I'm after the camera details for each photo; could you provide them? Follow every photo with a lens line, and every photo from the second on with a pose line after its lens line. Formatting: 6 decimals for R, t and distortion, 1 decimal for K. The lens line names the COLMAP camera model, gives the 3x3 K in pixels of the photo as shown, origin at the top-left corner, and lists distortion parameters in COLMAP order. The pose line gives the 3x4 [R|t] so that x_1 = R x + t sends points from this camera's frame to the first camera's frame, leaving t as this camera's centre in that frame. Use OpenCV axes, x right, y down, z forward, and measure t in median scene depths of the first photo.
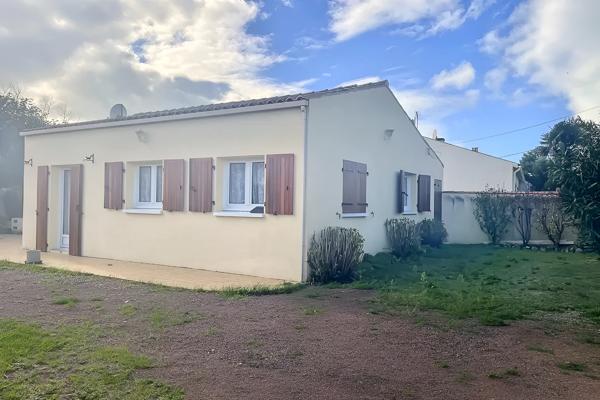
lens RADIAL K [[447.3, 0, 300.0], [0, 447.3, 200.0], [0, 0, 1]] dist [0.163876, -0.187350]
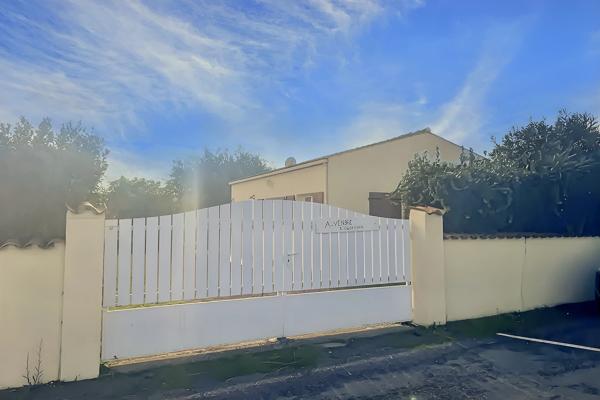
lens RADIAL K [[447.3, 0, 300.0], [0, 447.3, 200.0], [0, 0, 1]] dist [0.163876, -0.187350]
pose [[0.842313, -0.038170, -0.537636, 0.515413], [0.015794, 0.998809, -0.046169, 0.000663], [0.538758, 0.030397, 0.841912, -0.271132]]
